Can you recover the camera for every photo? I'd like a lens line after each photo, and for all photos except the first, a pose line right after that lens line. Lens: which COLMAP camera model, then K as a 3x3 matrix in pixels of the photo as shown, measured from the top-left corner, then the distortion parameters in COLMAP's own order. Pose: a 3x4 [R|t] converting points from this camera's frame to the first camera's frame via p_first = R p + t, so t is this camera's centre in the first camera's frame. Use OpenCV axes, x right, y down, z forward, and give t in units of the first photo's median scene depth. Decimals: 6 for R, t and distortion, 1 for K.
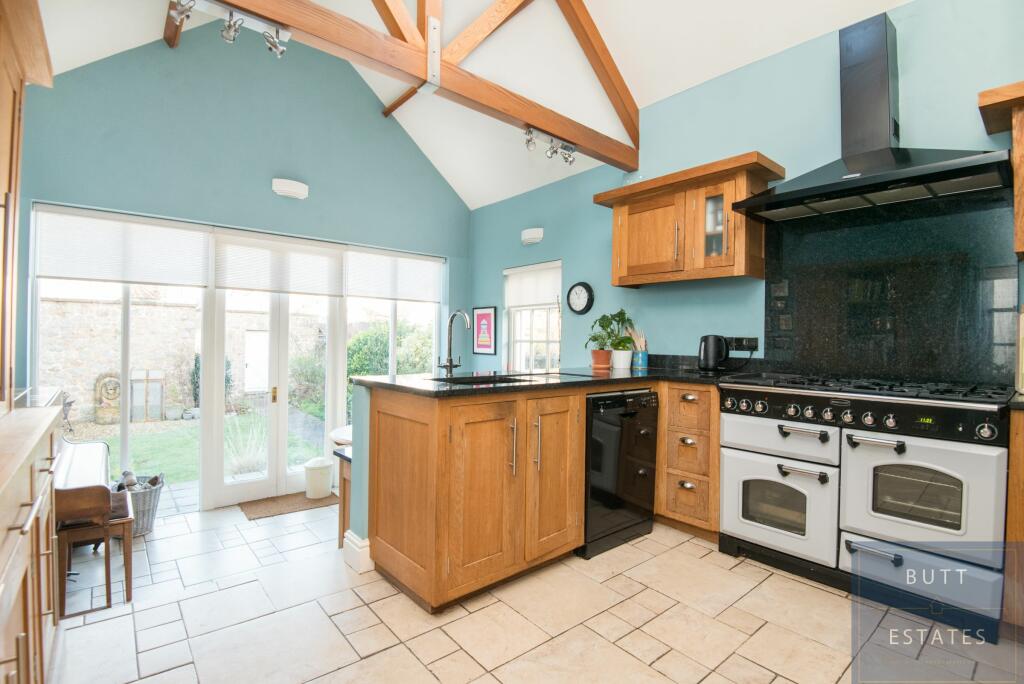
lens RADIAL K [[482.7, 0, 512.0], [0, 482.7, 342.0], [0, 0, 1]] dist [-0.000378, -0.023037]
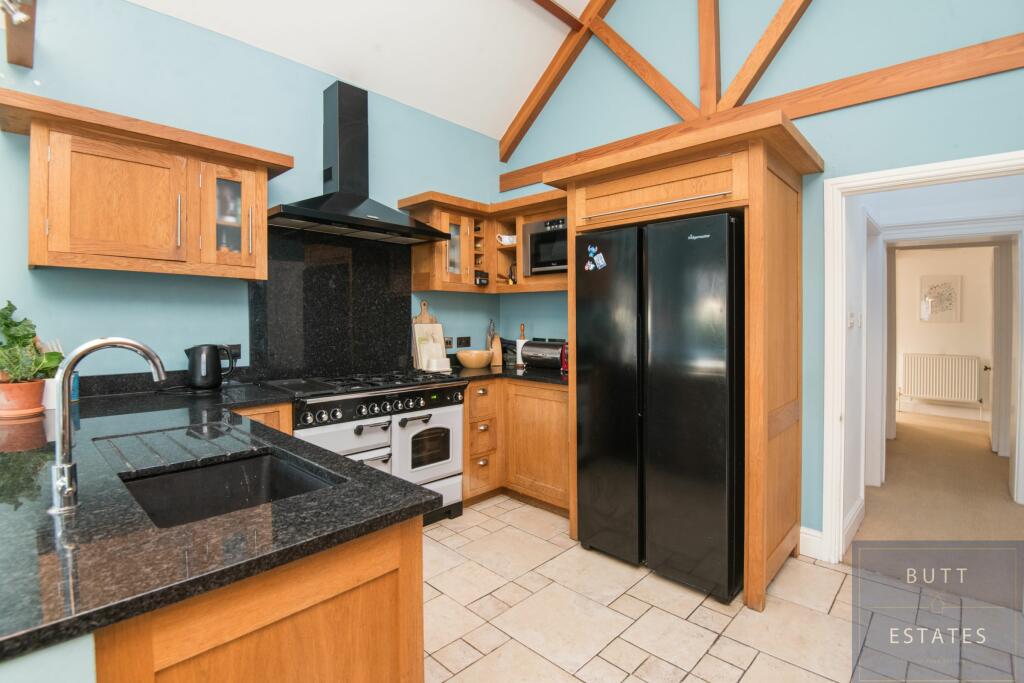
lens RADIAL K [[473.8, 0, 508.5], [0, 473.8, 320.2], [0, 0, 1]] dist [0.000984, -0.019688]
pose [[-0.107947, -0.017587, 0.994001, -0.583429], [-0.003885, 0.999843, 0.017269, -0.095517], [-0.994149, -0.001997, -0.107999, 0.769758]]
